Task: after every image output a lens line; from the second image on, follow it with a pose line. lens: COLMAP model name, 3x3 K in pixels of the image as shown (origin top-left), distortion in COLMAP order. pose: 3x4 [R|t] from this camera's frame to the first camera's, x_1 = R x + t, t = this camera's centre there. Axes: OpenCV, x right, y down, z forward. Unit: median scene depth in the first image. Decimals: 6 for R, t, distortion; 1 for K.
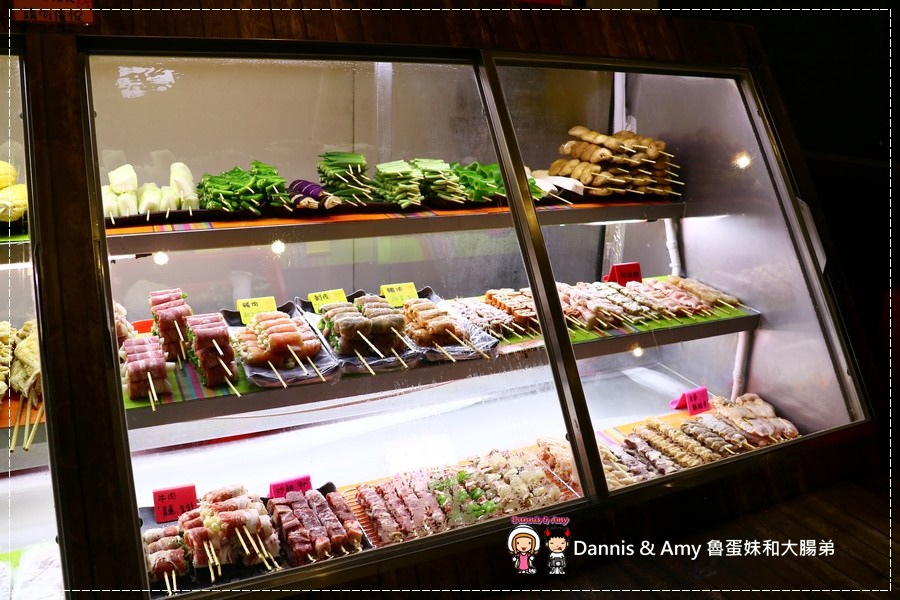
lens RADIAL K [[756.8, 0, 449.0], [0, 756.8, 293.4], [0, 0, 1]] dist [-0.131127, 0.075169]
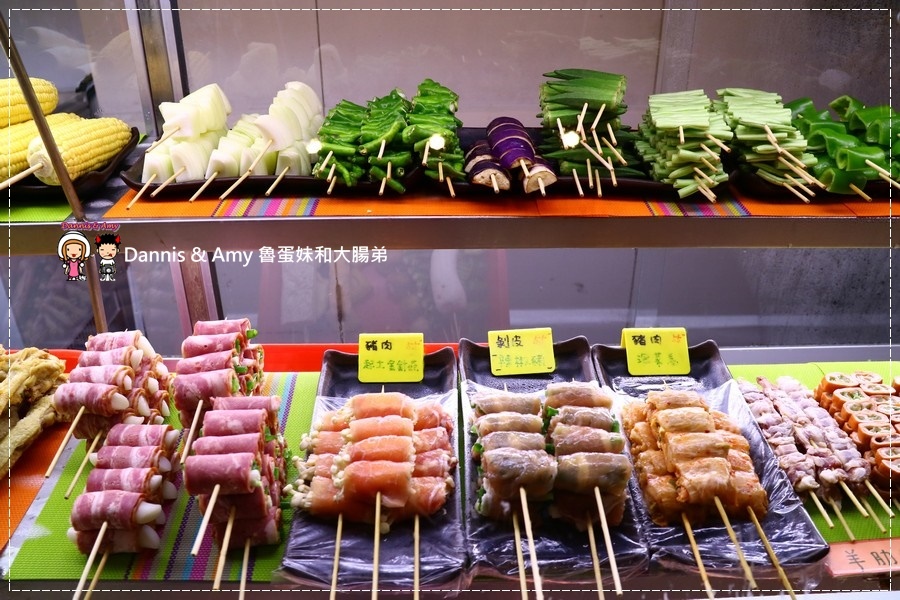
lens RADIAL K [[756.8, 0, 455.9], [0, 756.8, 308.6], [0, 0, 1]] dist [-0.131127, 0.075169]
pose [[0.912842, 0.165682, -0.373188, 0.000694], [-0.090492, 0.973337, 0.210777, -0.132753], [0.398159, -0.158636, 0.903495, 0.476502]]
